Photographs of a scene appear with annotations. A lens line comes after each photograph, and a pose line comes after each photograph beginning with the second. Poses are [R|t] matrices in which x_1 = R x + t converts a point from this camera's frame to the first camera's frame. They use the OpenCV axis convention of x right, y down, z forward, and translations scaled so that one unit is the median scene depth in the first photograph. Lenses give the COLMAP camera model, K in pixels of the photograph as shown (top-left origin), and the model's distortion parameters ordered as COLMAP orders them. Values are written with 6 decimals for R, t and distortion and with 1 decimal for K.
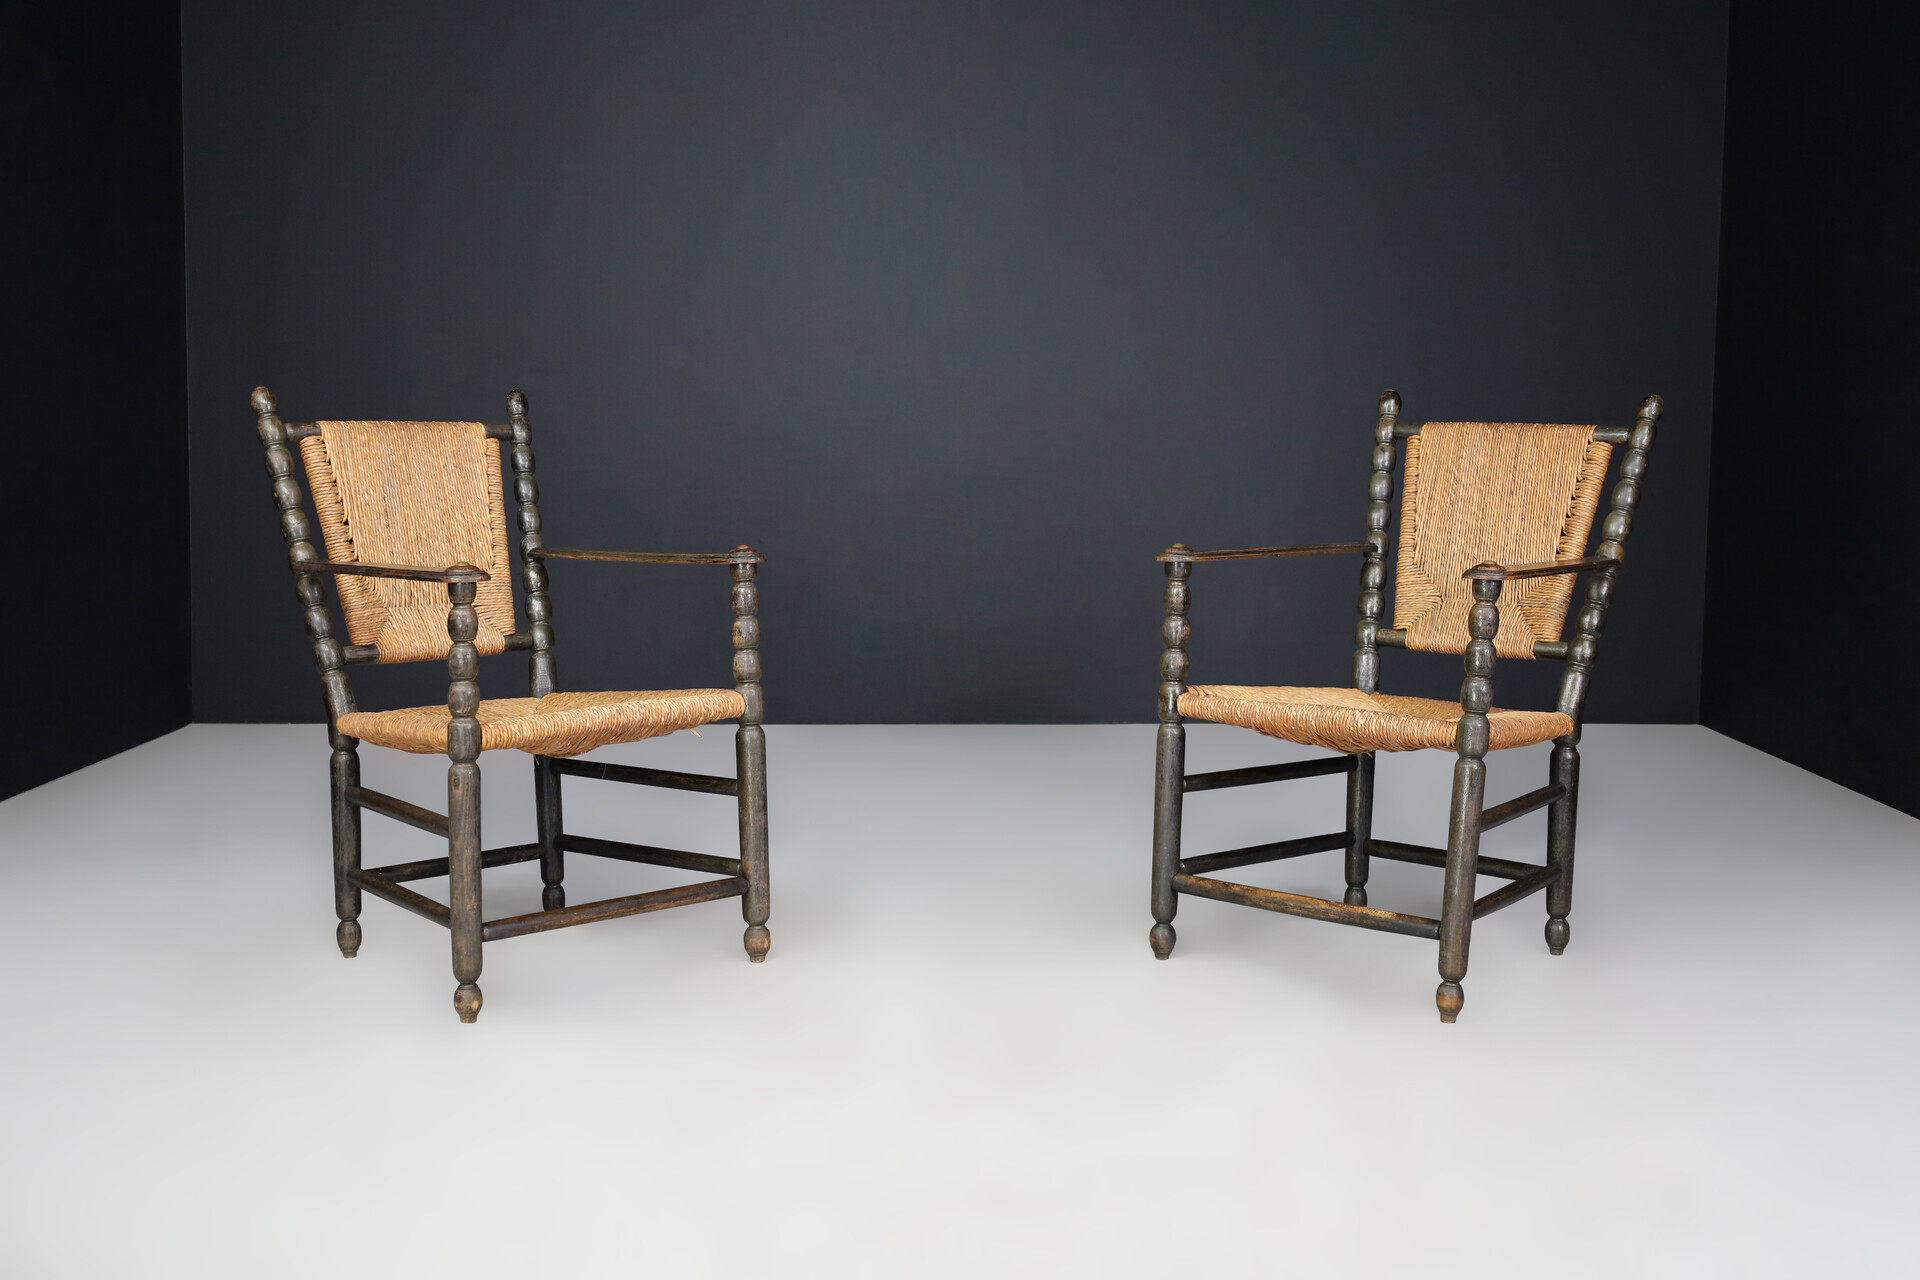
lens RADIAL K [[4709.7, 0, 978.4], [0, 4709.7, 636.1], [0, 0, 1]] dist [0.117533, 0.000000]
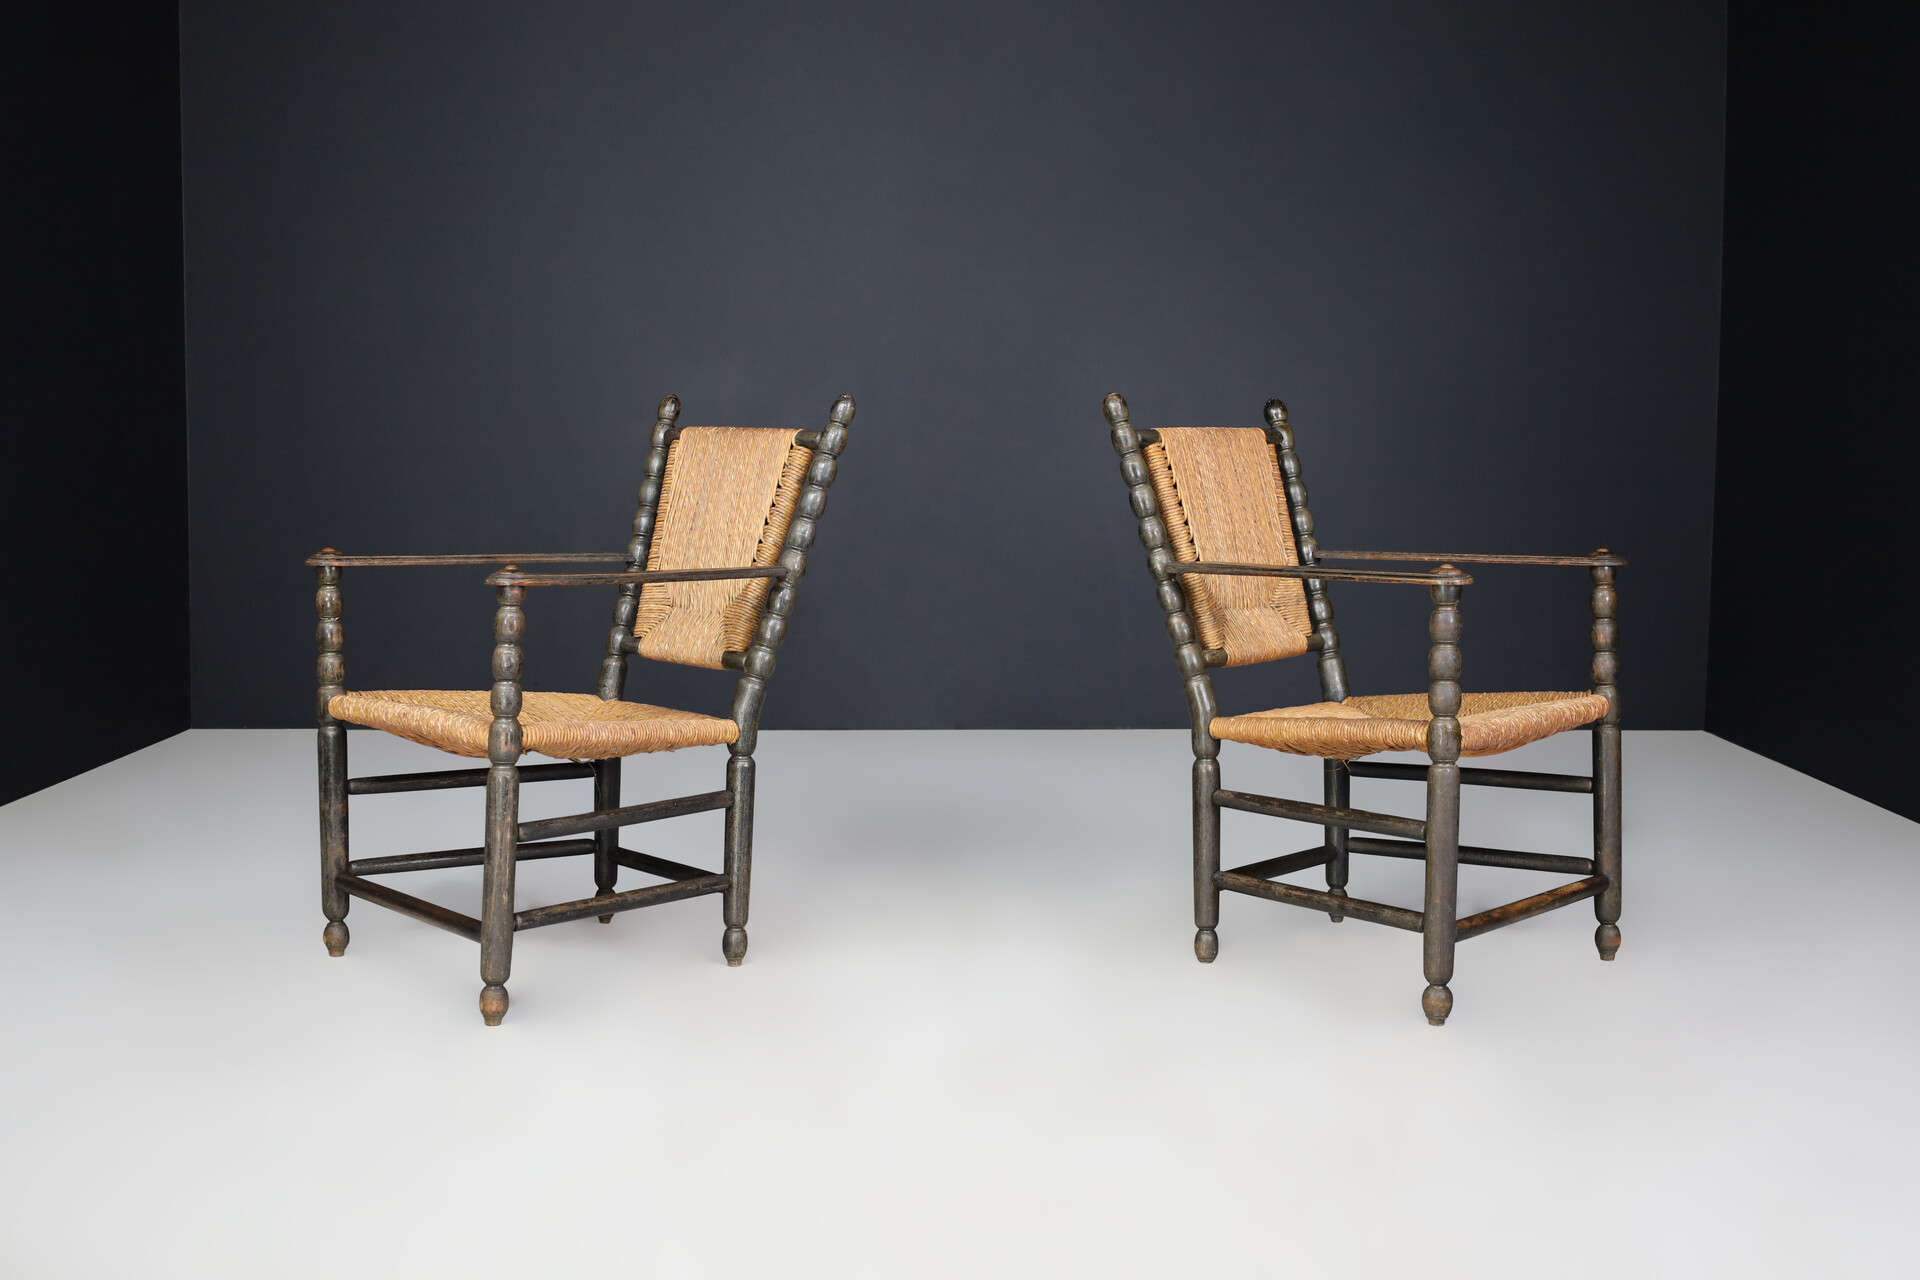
lens RADIAL K [[4709.7, 0, 894.1], [0, 4709.7, 681.5], [0, 0, 1]] dist [0.117533, 0.000000]
pose [[0.999994, -0.000677, -0.003285, -0.203461], [0.000706, 0.999960, 0.008872, -0.000116], [0.003279, -0.008875, 0.999955, -0.006705]]
